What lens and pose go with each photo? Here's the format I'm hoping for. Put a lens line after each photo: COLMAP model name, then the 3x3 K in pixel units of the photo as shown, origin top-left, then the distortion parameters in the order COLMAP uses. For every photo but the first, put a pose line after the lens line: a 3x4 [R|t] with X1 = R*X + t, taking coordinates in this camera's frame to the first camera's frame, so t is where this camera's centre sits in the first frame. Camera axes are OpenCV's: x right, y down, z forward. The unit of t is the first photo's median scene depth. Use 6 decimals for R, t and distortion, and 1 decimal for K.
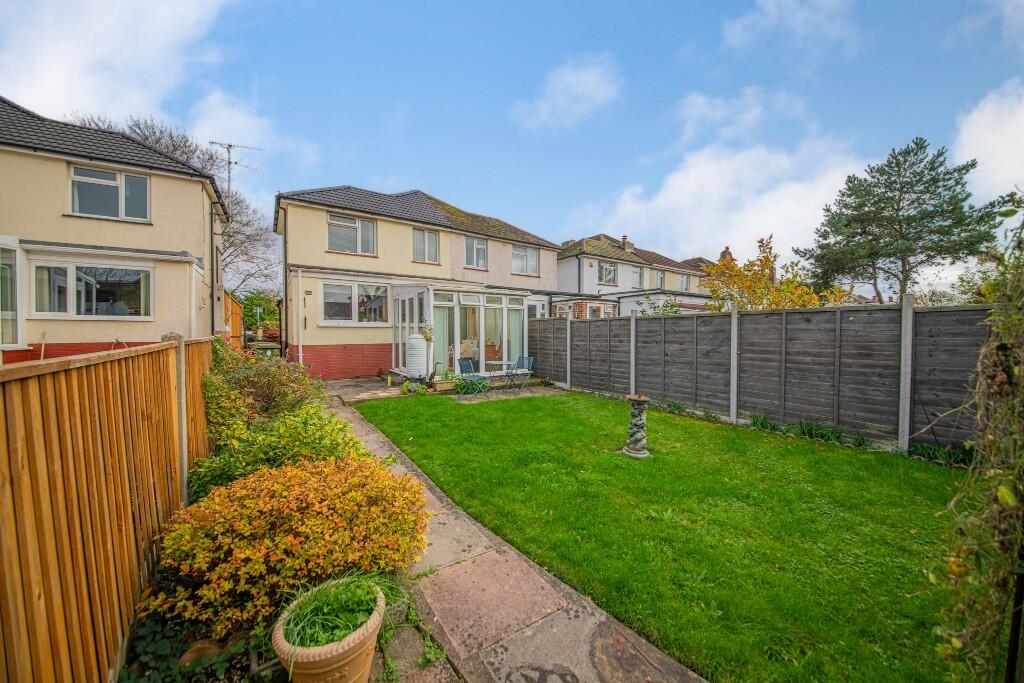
lens RADIAL K [[366.1, 0, 512.0], [0, 366.1, 341.5], [0, 0, 1]] dist [-0.000008, -0.000080]
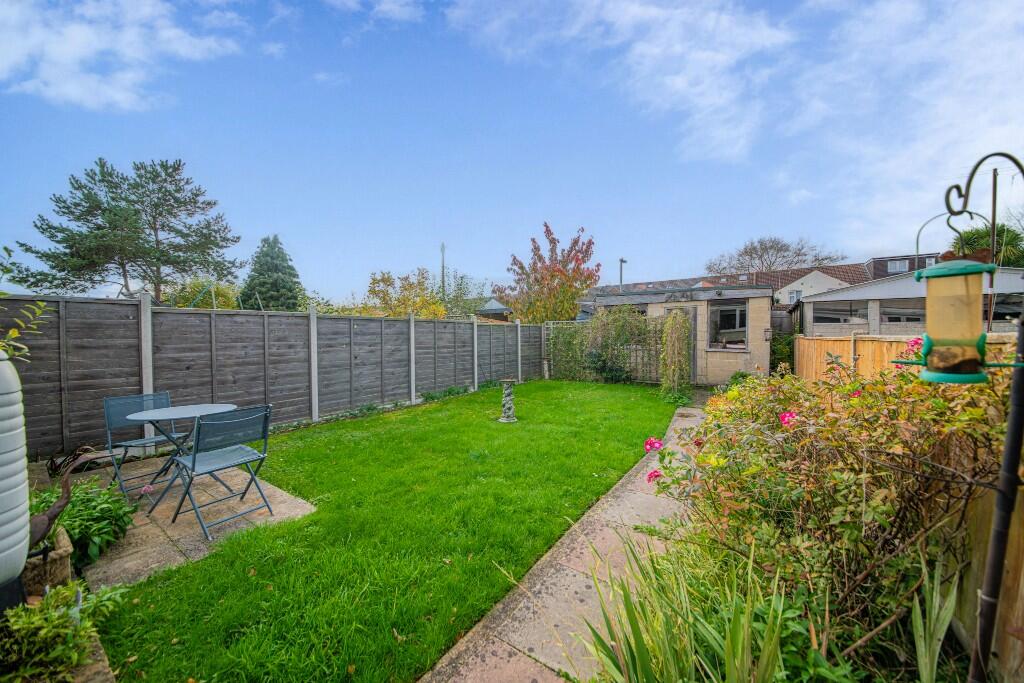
lens RADIAL K [[366.1, 0, 512.0], [0, 366.1, 341.5], [0, 0, 1]] dist [-0.000008, -0.000080]
pose [[-0.363775, -0.013324, 0.931392, -0.630495], [0.026750, 0.999336, 0.024744, -0.018958], [-0.931103, 0.033916, -0.363177, 0.990464]]
